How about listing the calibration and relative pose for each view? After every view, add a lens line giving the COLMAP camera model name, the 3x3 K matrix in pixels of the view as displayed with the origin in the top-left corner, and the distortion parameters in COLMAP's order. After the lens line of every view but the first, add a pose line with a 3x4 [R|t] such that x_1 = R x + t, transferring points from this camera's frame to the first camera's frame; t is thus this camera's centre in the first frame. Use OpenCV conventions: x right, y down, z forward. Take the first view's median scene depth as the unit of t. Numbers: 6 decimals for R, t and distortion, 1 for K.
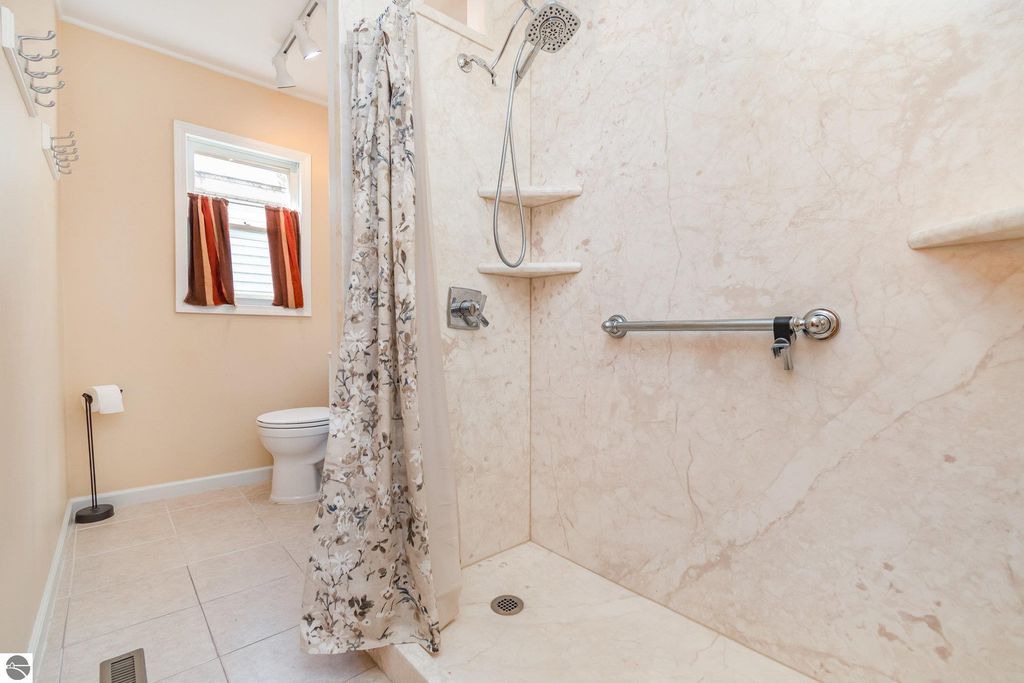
lens RADIAL K [[415.7, 0, 512.0], [0, 415.7, 359.9], [0, 0, 1]] dist [0.001516, -0.015630]
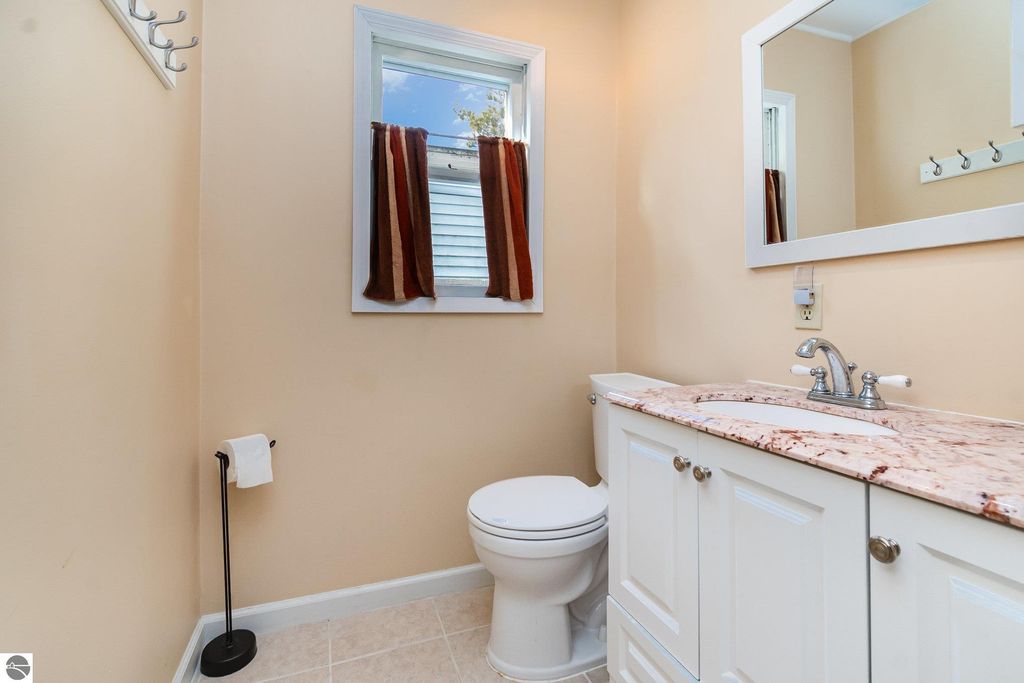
lens RADIAL K [[456.8, 0, 514.8], [0, 456.8, 342.8], [0, 0, 1]] dist [0.001872, 0.000377]
pose [[0.916432, -0.003310, -0.400177, -0.296811], [-0.007175, 0.999669, -0.024700, -0.051510], [0.400126, 0.025507, 0.916105, 0.439375]]
